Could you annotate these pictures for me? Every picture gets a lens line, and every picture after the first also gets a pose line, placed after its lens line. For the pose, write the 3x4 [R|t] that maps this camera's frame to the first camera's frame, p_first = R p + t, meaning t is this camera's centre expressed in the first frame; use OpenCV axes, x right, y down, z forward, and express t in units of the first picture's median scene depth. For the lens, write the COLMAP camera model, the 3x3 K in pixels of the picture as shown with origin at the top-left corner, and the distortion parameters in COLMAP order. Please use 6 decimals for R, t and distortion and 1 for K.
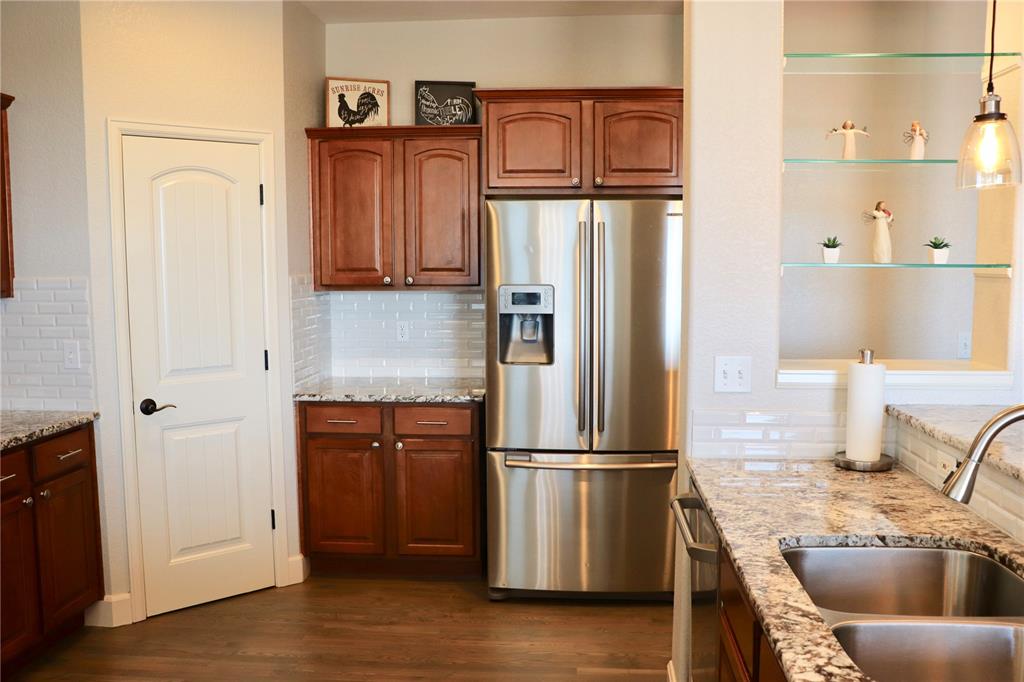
lens RADIAL K [[909.4, 0, 509.4], [0, 909.4, 351.3], [0, 0, 1]] dist [-0.156670, 0.170710]
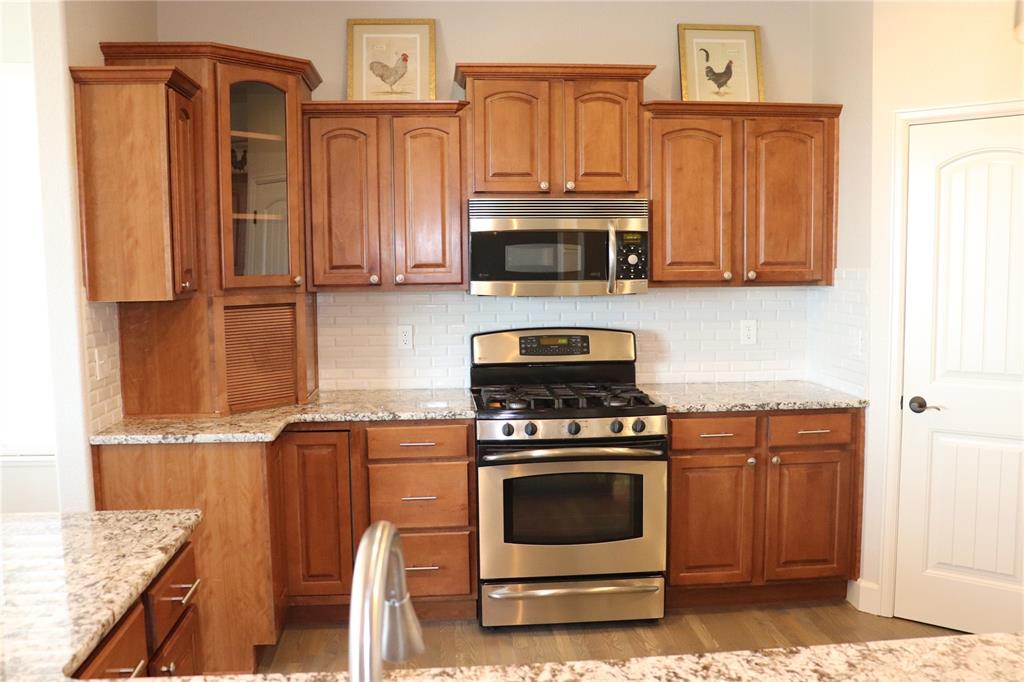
lens RADIAL K [[909.4, 0, 515.5], [0, 909.4, 347.0], [0, 0, 1]] dist [-0.156670, 0.170710]
pose [[0.173572, 0.095704, -0.980160, 0.421437], [-0.089185, 0.992705, 0.081136, -0.035962], [0.980775, 0.073332, 0.180841, 0.364659]]
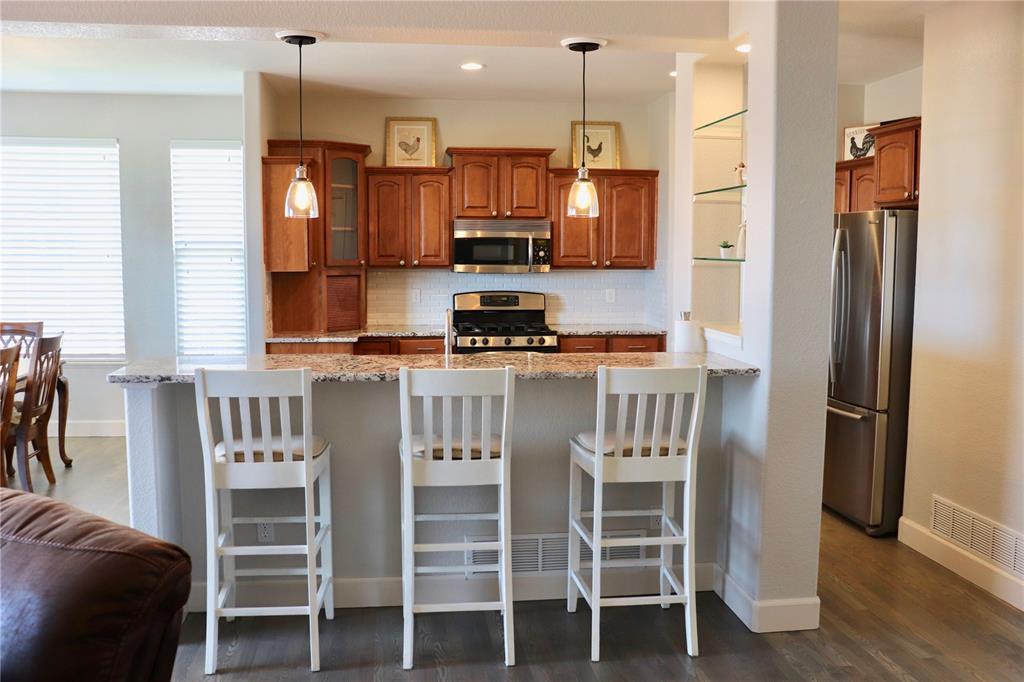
lens RADIAL K [[909.4, 0, 516.6], [0, 909.4, 345.9], [0, 0, 1]] dist [-0.156670, 0.170710]
pose [[0.210316, 0.108074, -0.971642, 1.228897], [-0.102864, 0.990800, 0.087939, -0.033945], [0.972207, 0.081452, 0.219498, 0.229756]]
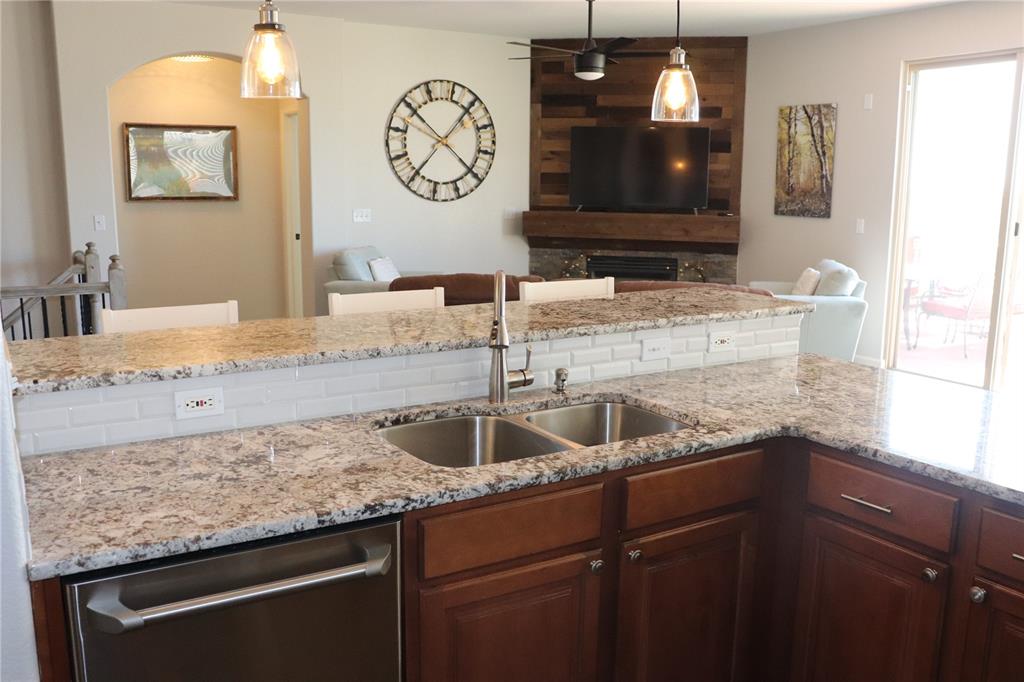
lens RADIAL K [[909.4, 0, 514.3], [0, 909.4, 351.3], [0, 0, 1]] dist [-0.156670, 0.170710]
pose [[-0.588283, -0.156818, 0.793304, -0.232173], [0.074552, 0.966321, 0.246305, -0.069015], [-0.805212, 0.204039, -0.556779, 0.702107]]
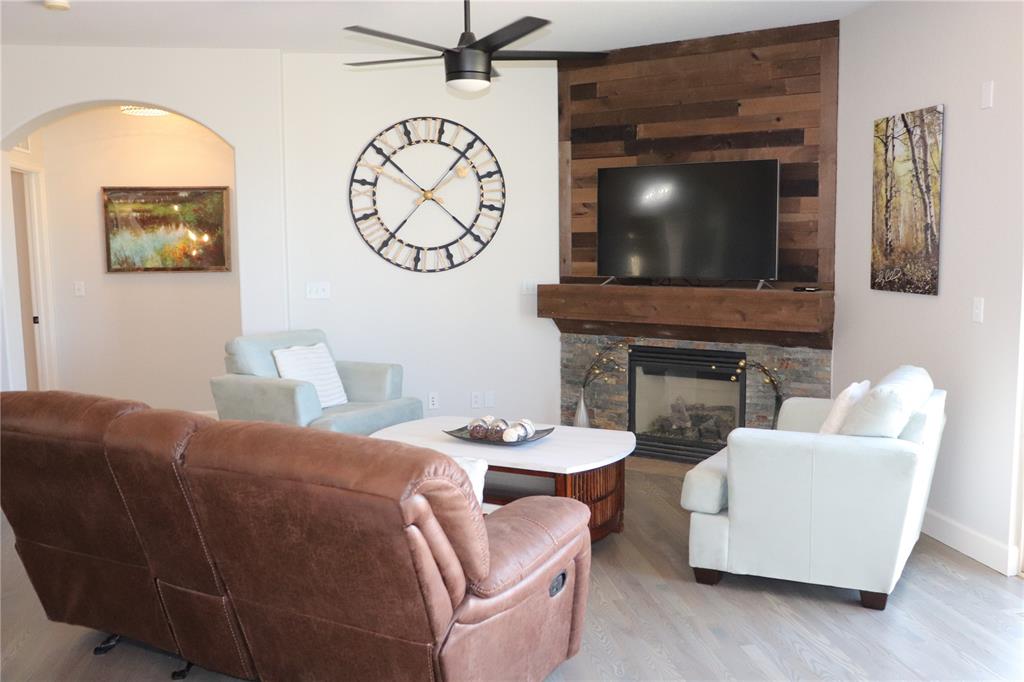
lens RADIAL K [[909.4, 0, 516.7], [0, 909.4, 348.2], [0, 0, 1]] dist [-0.156670, 0.170710]
pose [[-0.241784, -0.109064, 0.964181, -0.183532], [0.109716, 0.984218, 0.138844, -0.044780], [-0.964107, 0.139357, -0.226002, 0.477998]]
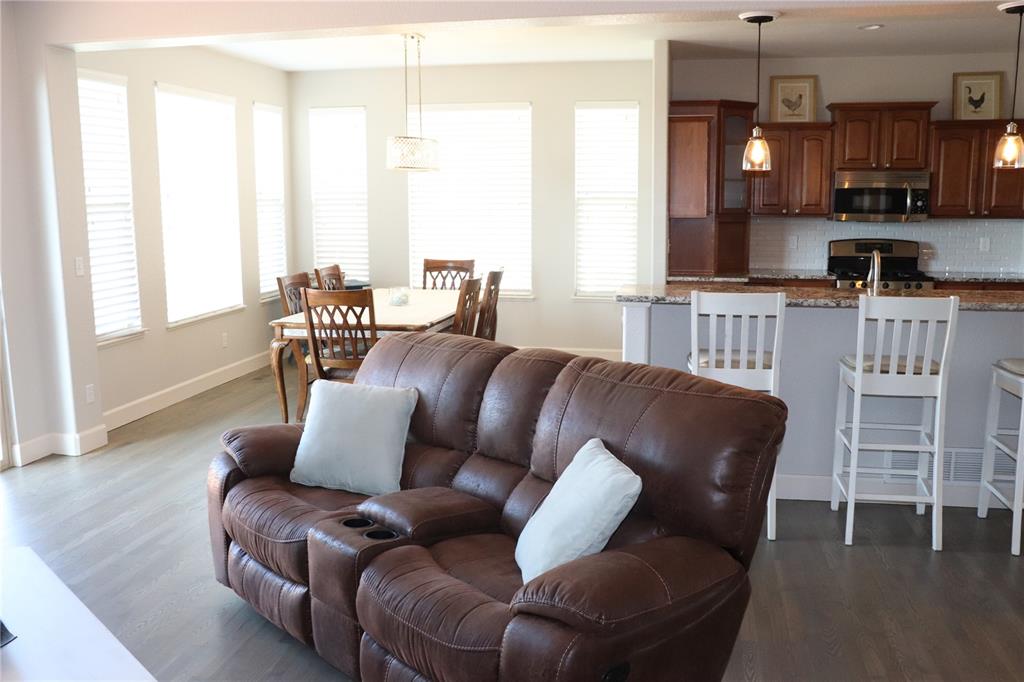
lens RADIAL K [[909.4, 0, 514.9], [0, 909.4, 351.6], [0, 0, 1]] dist [-0.156670, 0.170710]
pose [[-0.115536, 0.167161, -0.979137, 1.419005], [-0.092239, 0.979673, 0.178137, -0.010481], [0.989011, 0.110896, -0.097768, 0.042131]]
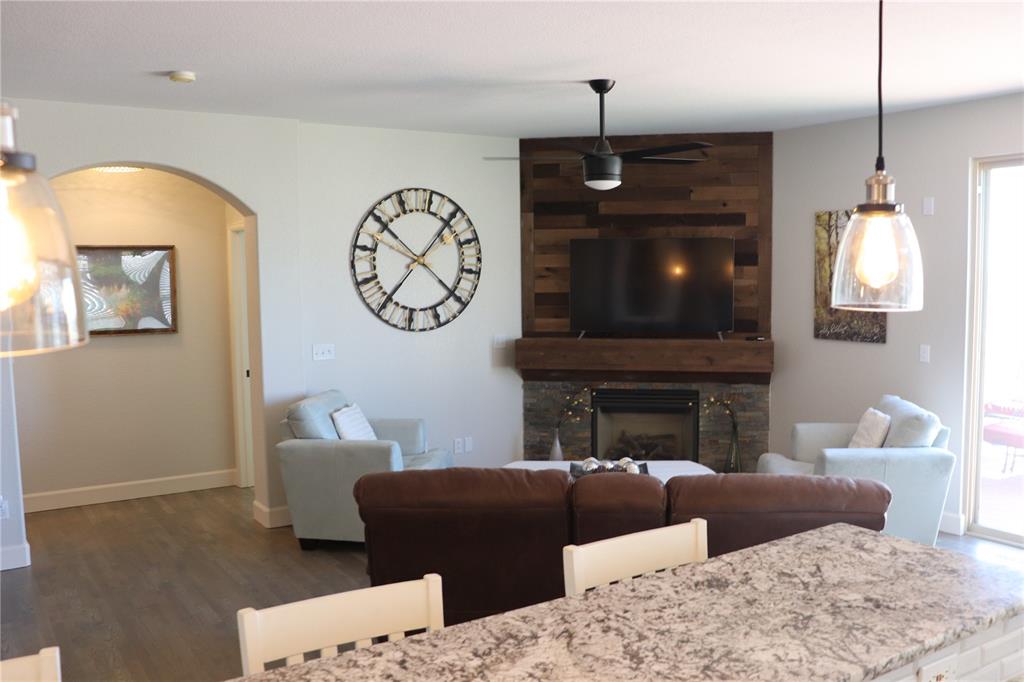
lens RADIAL K [[909.4, 0, 514.5], [0, 909.4, 351.3], [0, 0, 1]] dist [-0.156670, 0.170710]
pose [[-0.613796, -0.063583, 0.786900, -0.151922], [0.092844, 0.984021, 0.151932, -0.080452], [-0.783986, 0.166314, -0.598085, 0.654211]]
